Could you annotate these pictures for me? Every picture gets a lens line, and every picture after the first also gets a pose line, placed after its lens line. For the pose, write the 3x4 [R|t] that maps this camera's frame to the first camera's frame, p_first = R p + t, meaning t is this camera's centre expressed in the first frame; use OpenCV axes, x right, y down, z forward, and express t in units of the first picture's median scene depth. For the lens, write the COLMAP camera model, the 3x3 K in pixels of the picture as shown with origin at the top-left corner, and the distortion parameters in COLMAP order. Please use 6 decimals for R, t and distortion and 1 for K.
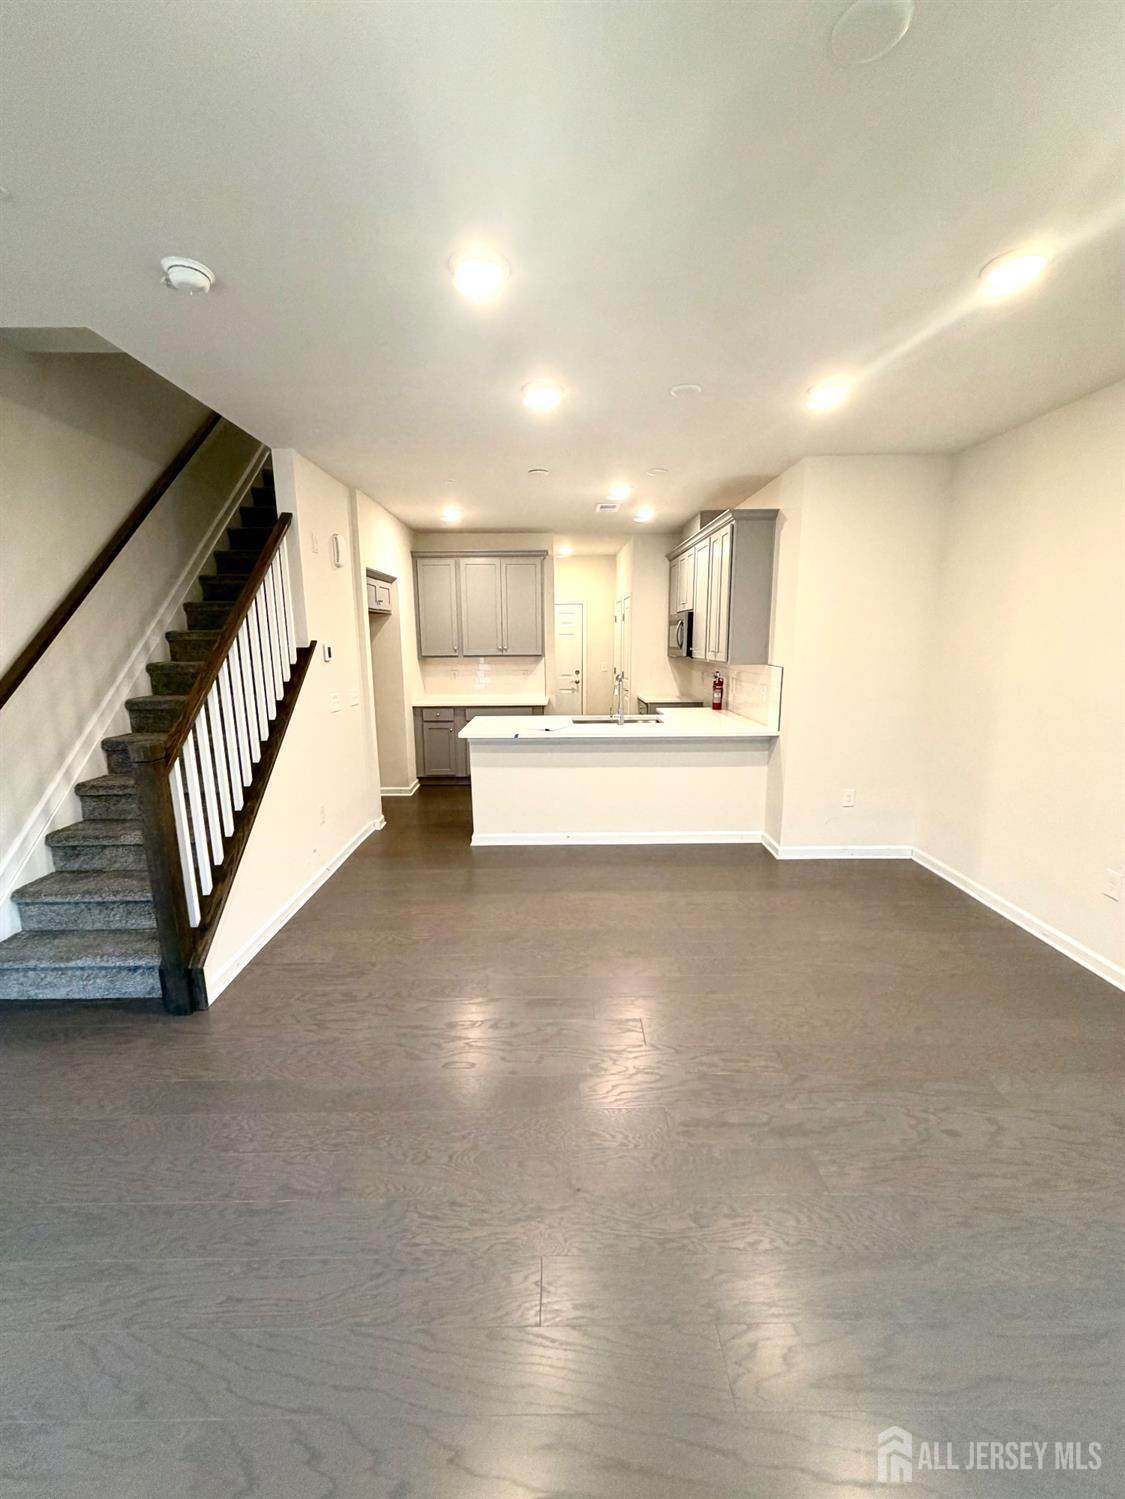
lens RADIAL K [[592.6, 0, 567.5], [0, 592.6, 750.4], [0, 0, 1]] dist [-0.000680, -0.000141]
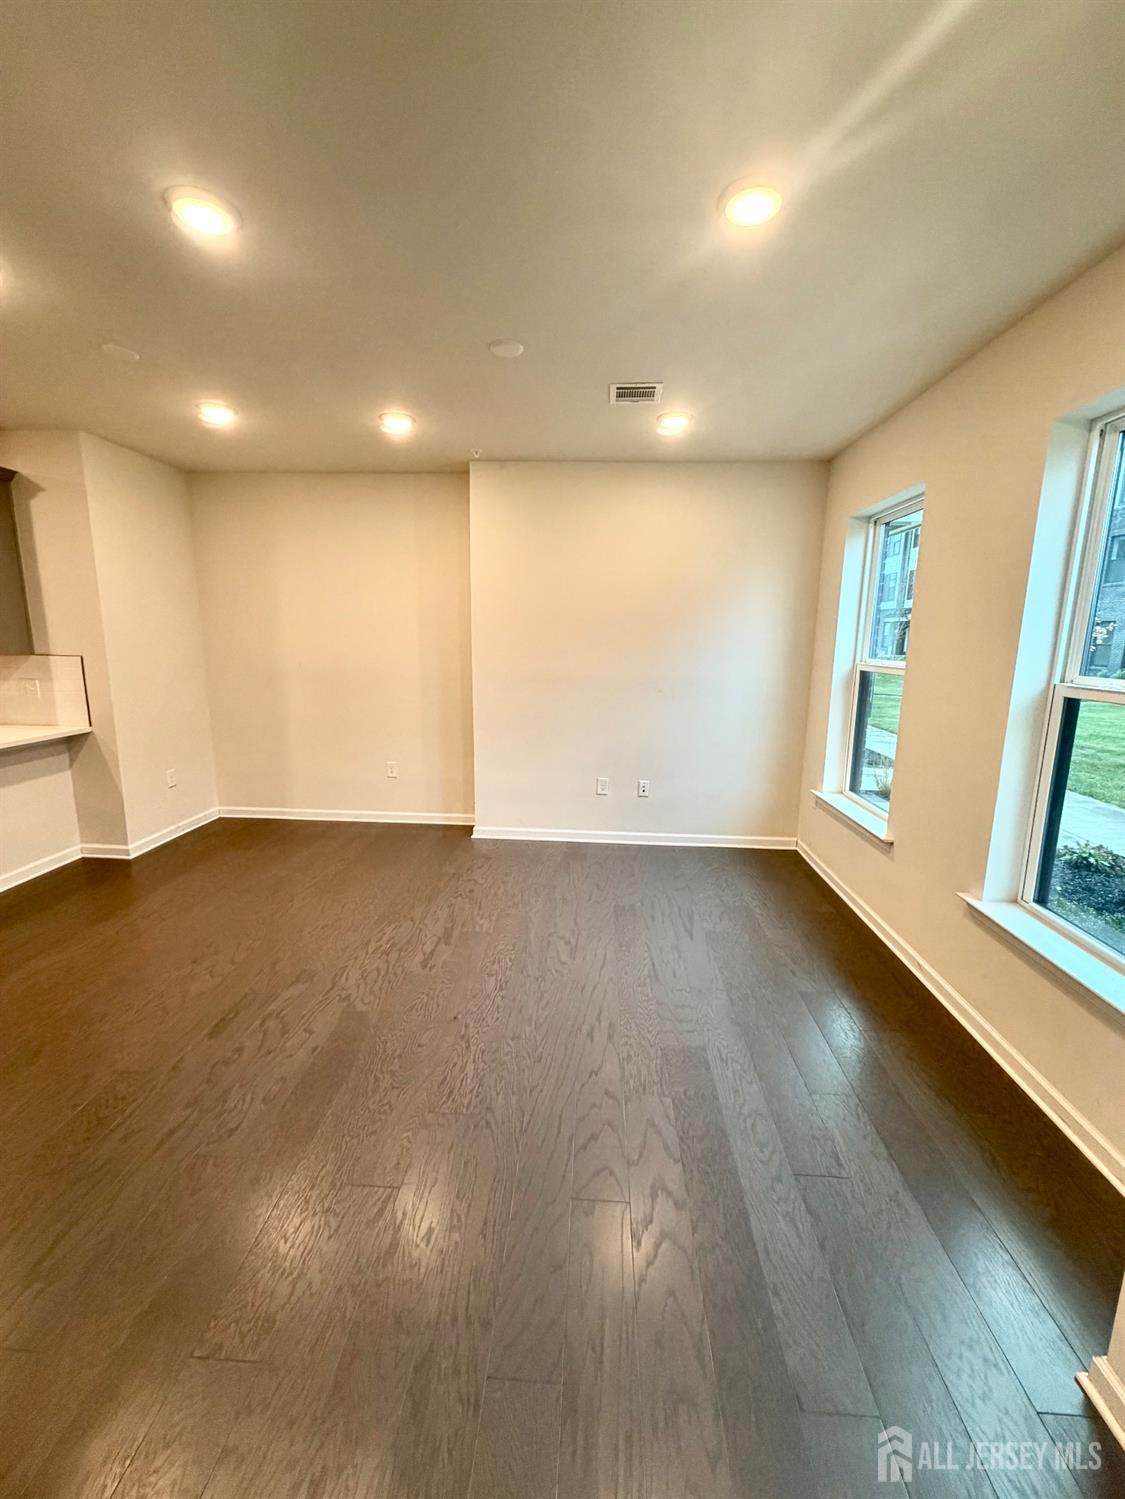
lens RADIAL K [[592.6, 0, 572.5], [0, 592.6, 740.0], [0, 0, 1]] dist [-0.000680, -0.000141]
pose [[0.052042, -0.172422, 0.983647, -0.499289], [0.175767, 0.971187, 0.160938, -0.029009], [-0.983055, 0.164517, 0.080848, 0.205603]]
